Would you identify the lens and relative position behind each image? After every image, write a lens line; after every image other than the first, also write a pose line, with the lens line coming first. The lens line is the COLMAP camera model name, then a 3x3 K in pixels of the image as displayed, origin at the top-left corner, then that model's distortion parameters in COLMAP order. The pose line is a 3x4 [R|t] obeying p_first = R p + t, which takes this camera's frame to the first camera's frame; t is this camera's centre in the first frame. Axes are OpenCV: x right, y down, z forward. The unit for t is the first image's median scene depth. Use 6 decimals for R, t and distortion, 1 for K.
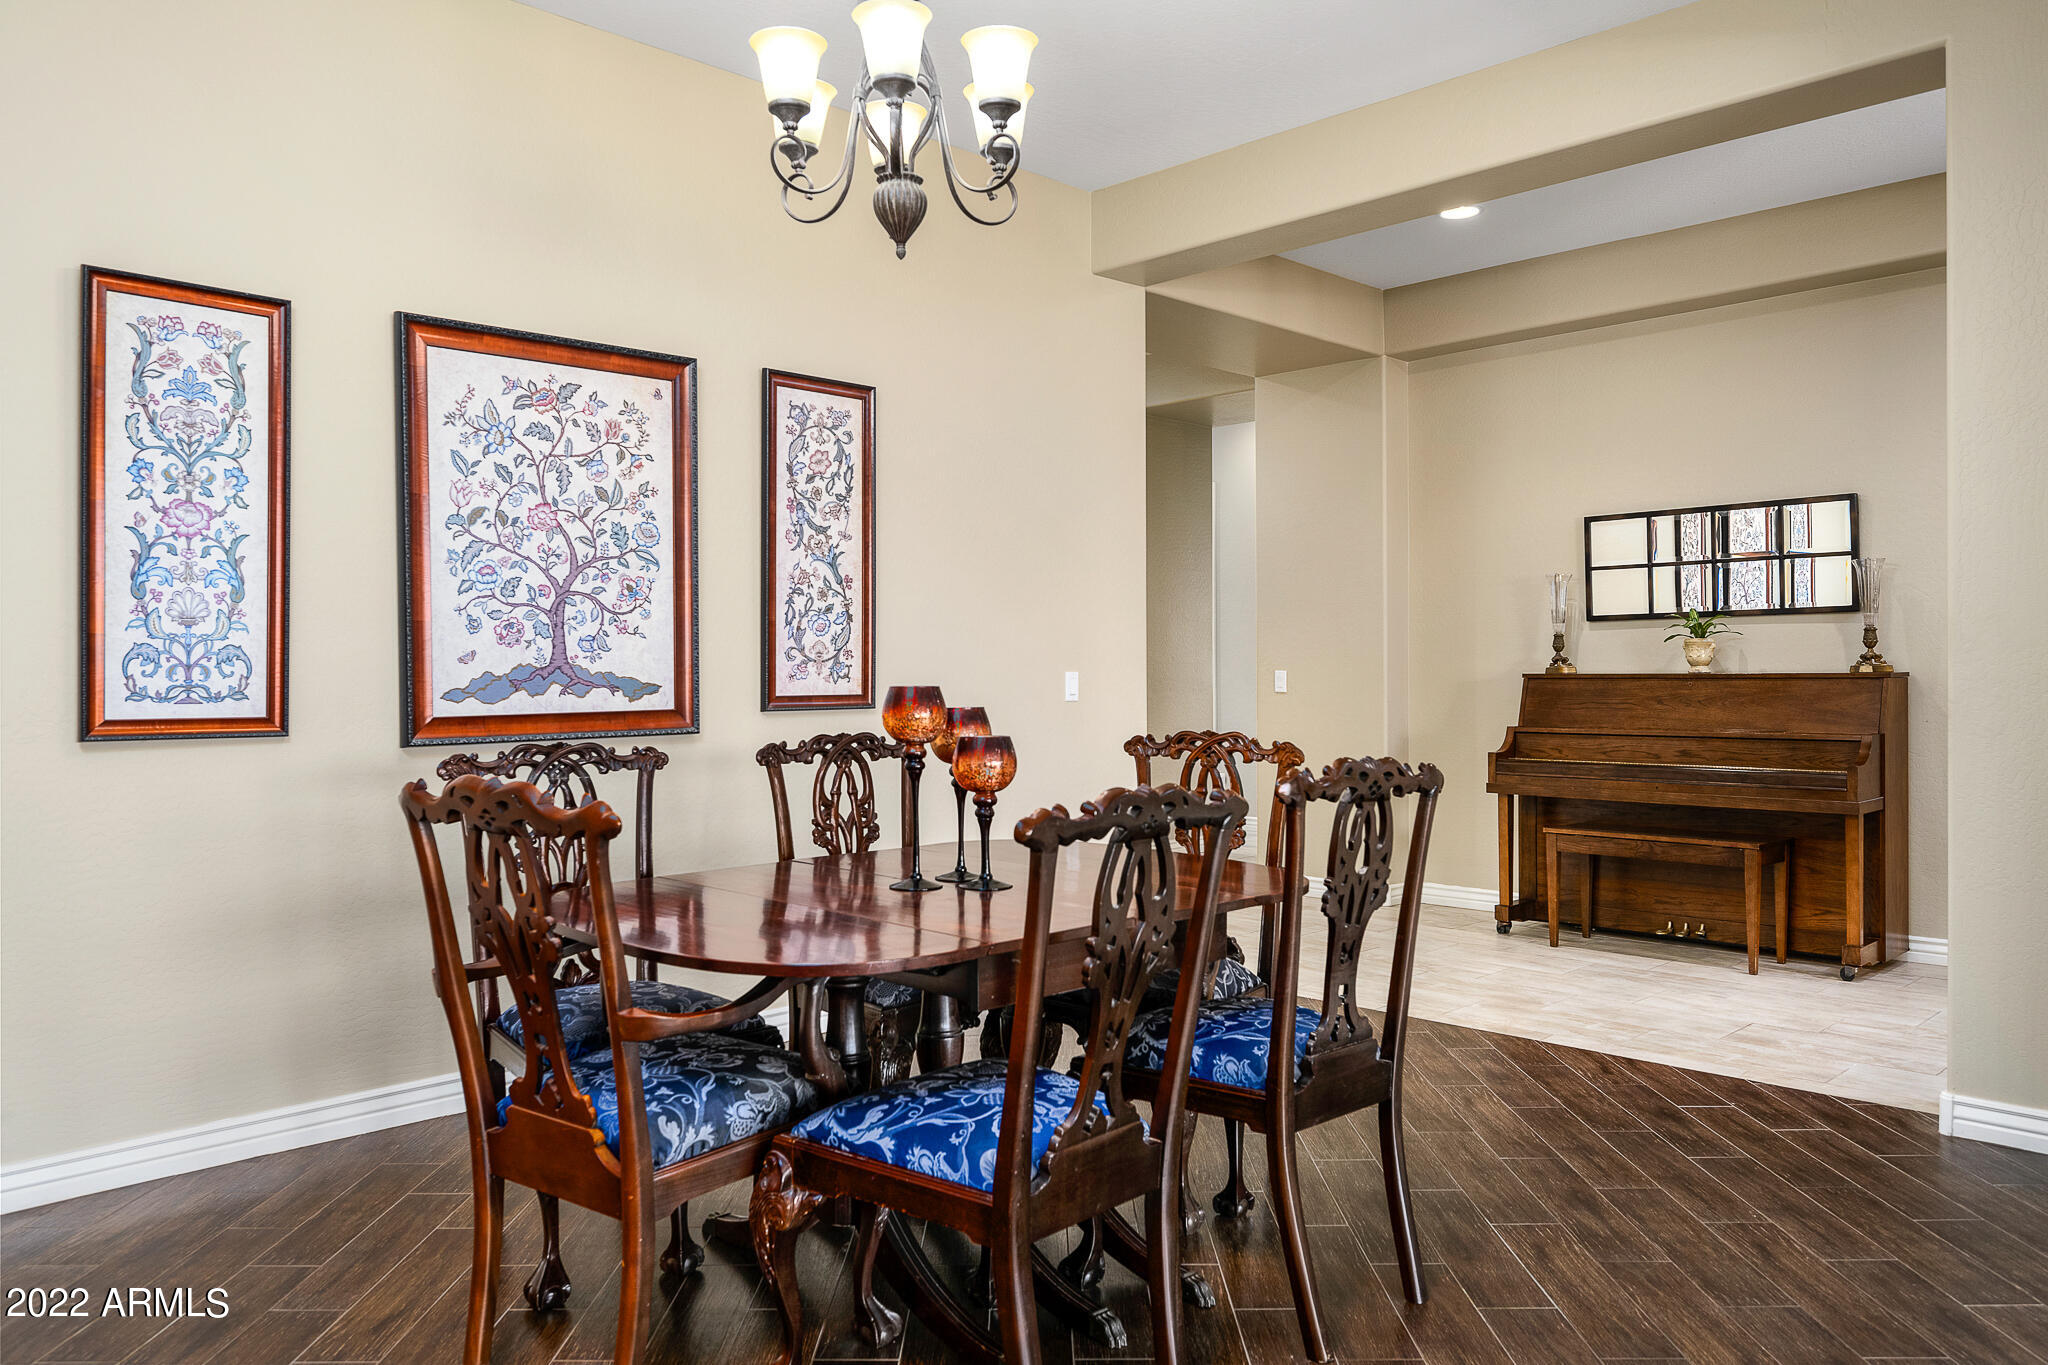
lens RADIAL K [[1449.2, 0, 1024.0], [0, 1449.2, 682.5], [0, 0, 1]] dist [-0.003857, -0.000884]
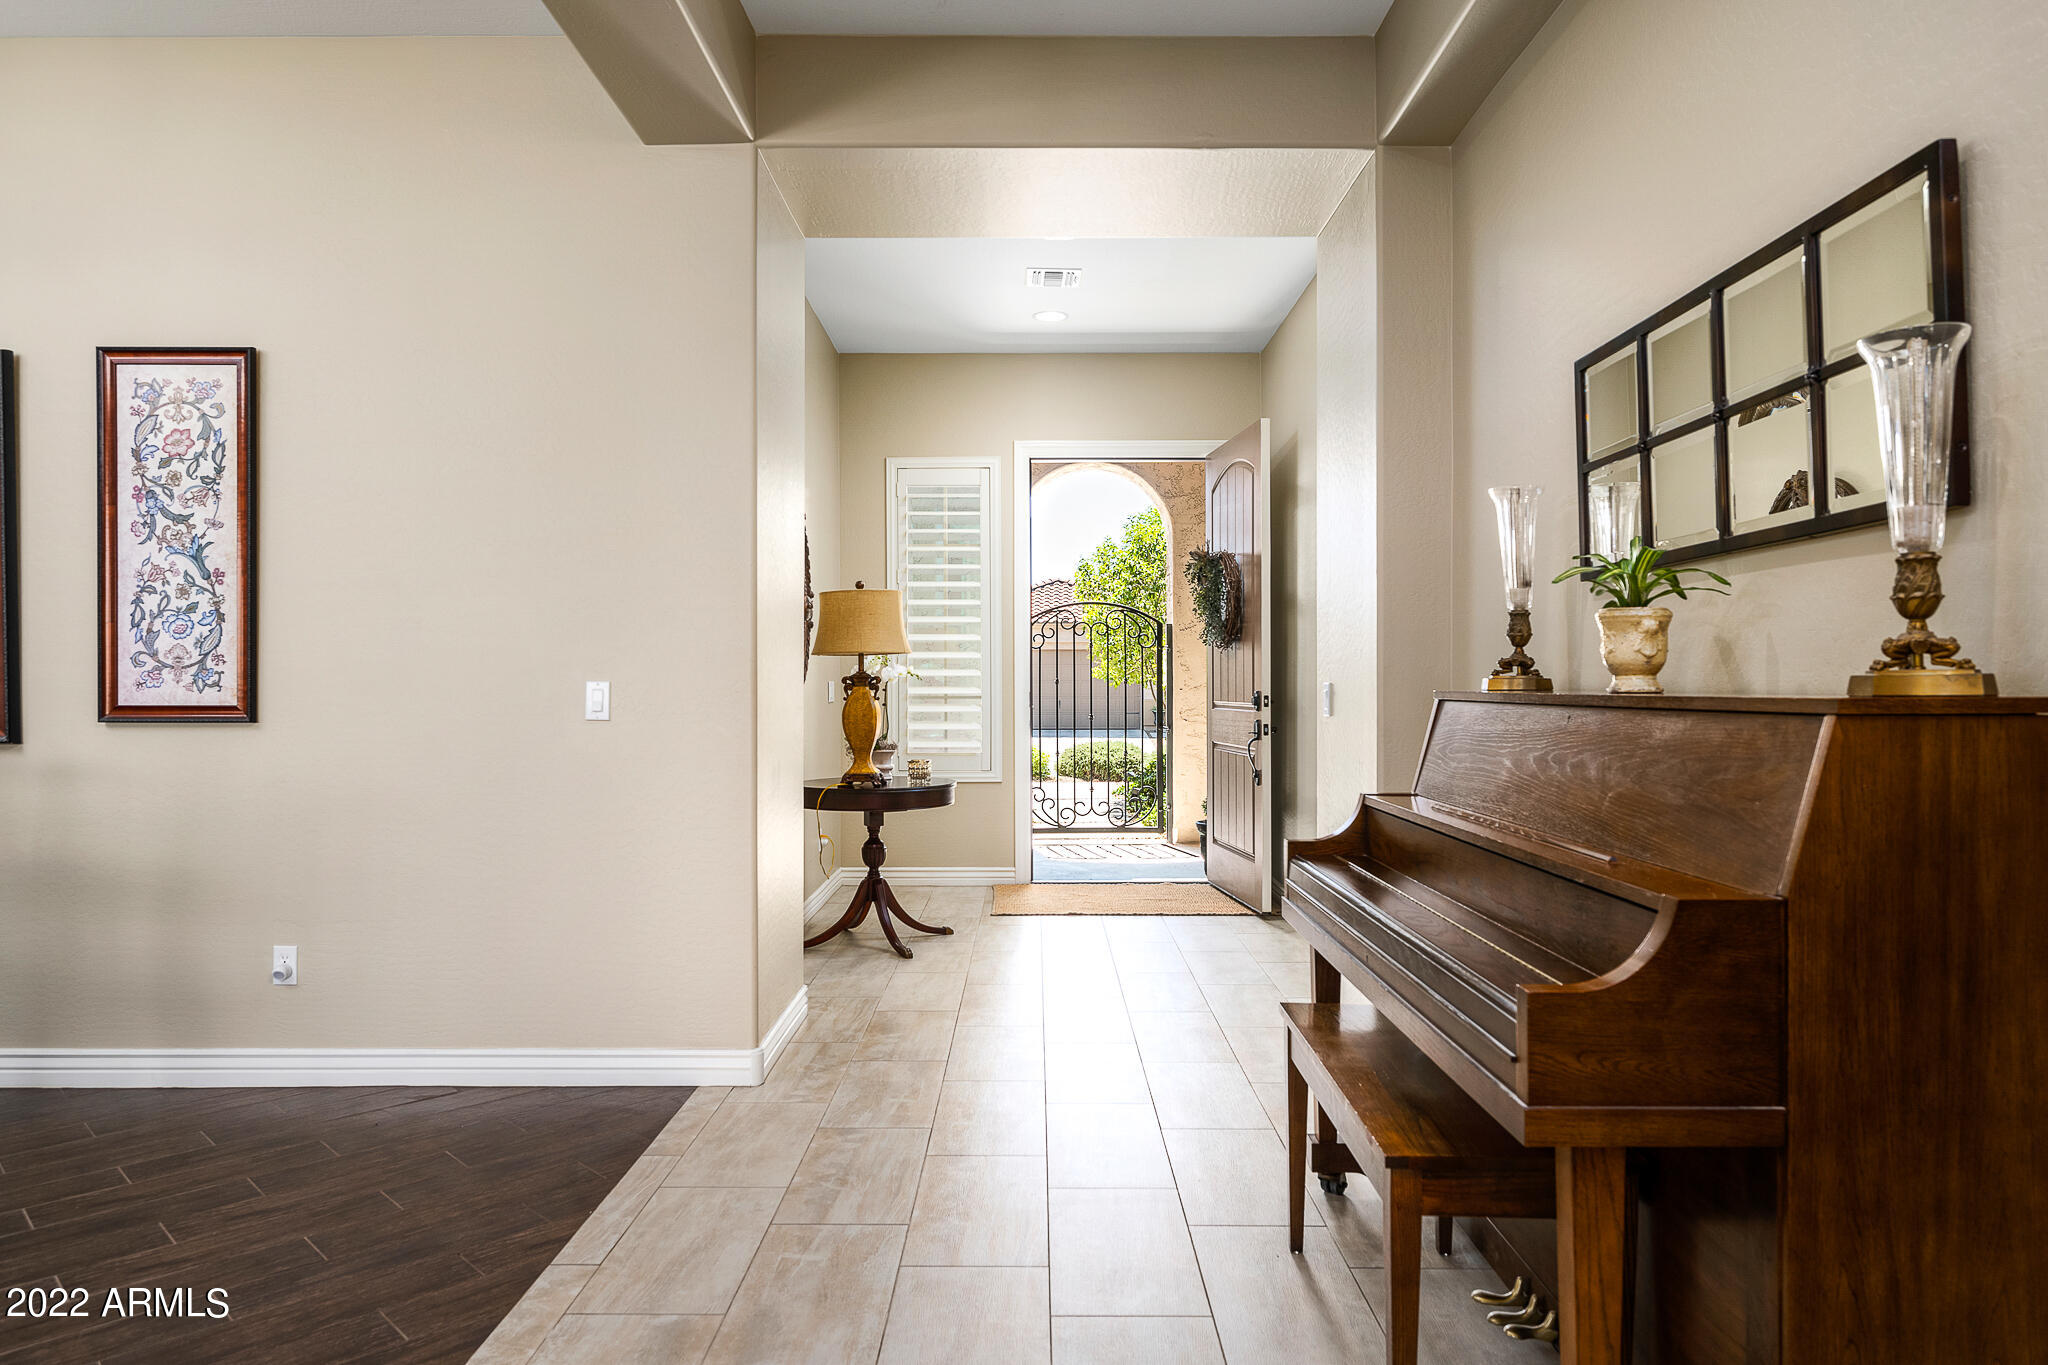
lens RADIAL K [[1296.1, 0, 1024.0], [0, 1296.1, 682.5], [0, 0, 1]] dist [-0.002649, -0.001181]
pose [[0.708460, 0.005614, -0.705728, 0.782721], [-0.011103, 0.999933, -0.003192, -0.008622], [0.705663, 0.010097, 0.708475, 0.803864]]
